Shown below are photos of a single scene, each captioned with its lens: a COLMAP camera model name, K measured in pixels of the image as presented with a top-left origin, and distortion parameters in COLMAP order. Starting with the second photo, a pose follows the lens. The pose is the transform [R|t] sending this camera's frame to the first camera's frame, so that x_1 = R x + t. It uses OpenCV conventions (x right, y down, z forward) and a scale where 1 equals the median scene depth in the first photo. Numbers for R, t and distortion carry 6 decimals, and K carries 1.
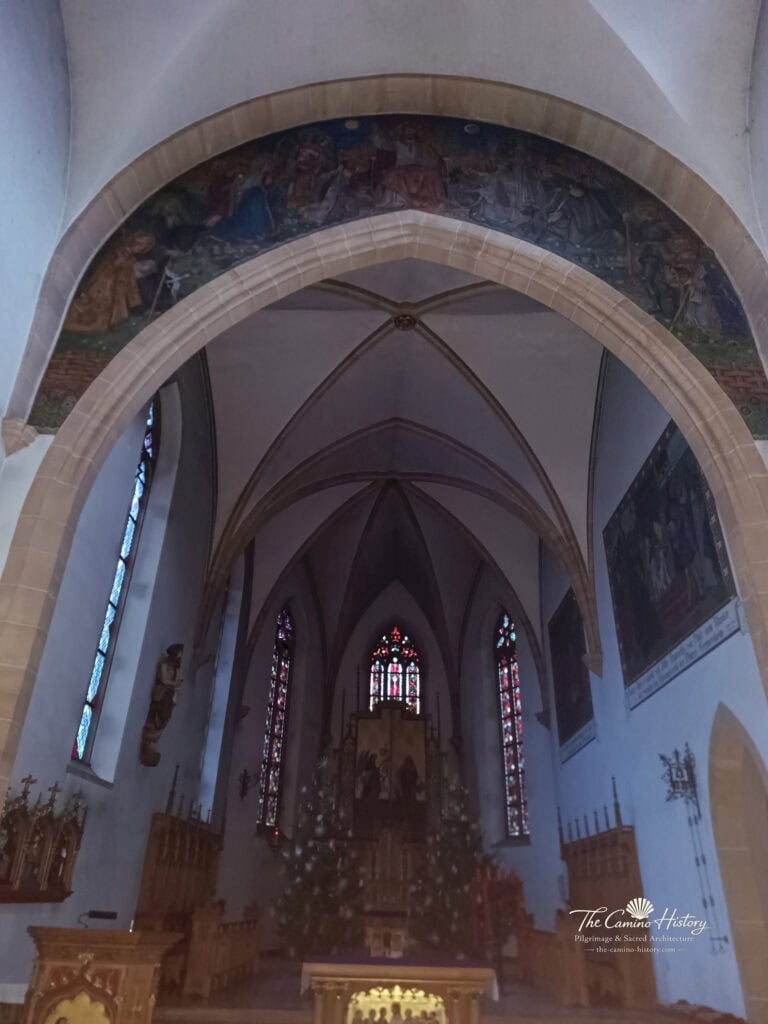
lens RADIAL K [[690.4, 0, 381.6], [0, 690.4, 506.5], [0, 0, 1]] dist [0.048914, -0.051985]
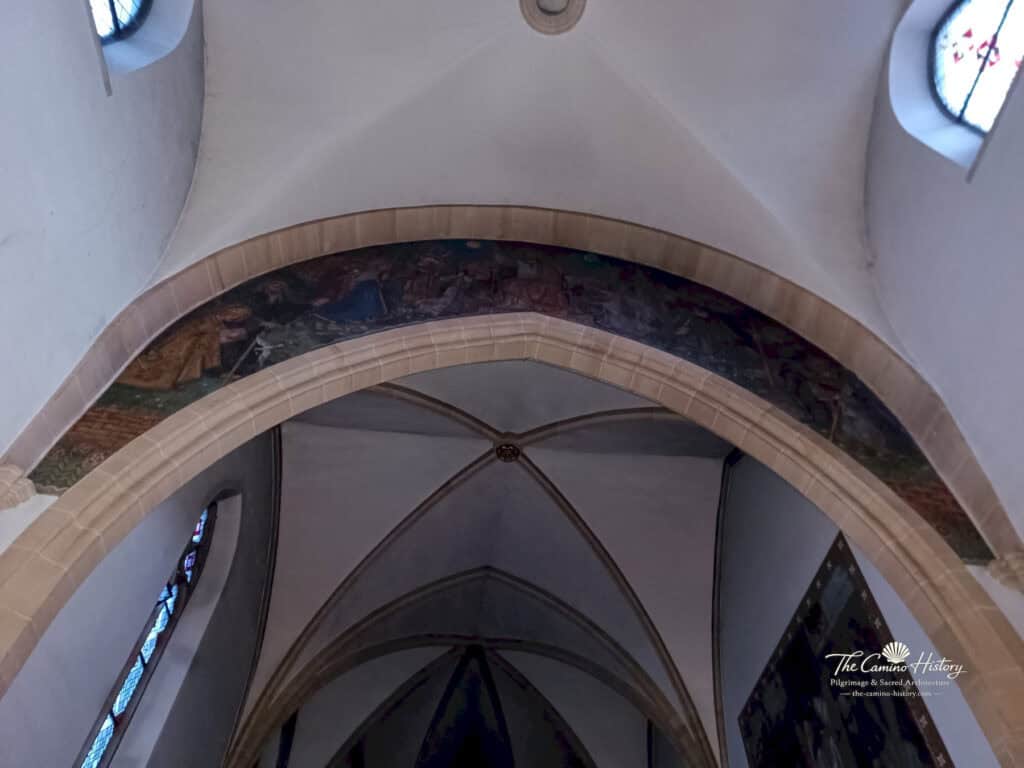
lens RADIAL K [[690.4, 0, 507.8], [0, 690.4, 389.7], [0, 0, 1]] dist [0.048914, -0.051985]
pose [[0.995123, 0.079299, 0.058671, -0.035782], [-0.047125, 0.904682, -0.423474, 0.063970], [-0.086660, 0.418644, 0.904006, 0.178801]]
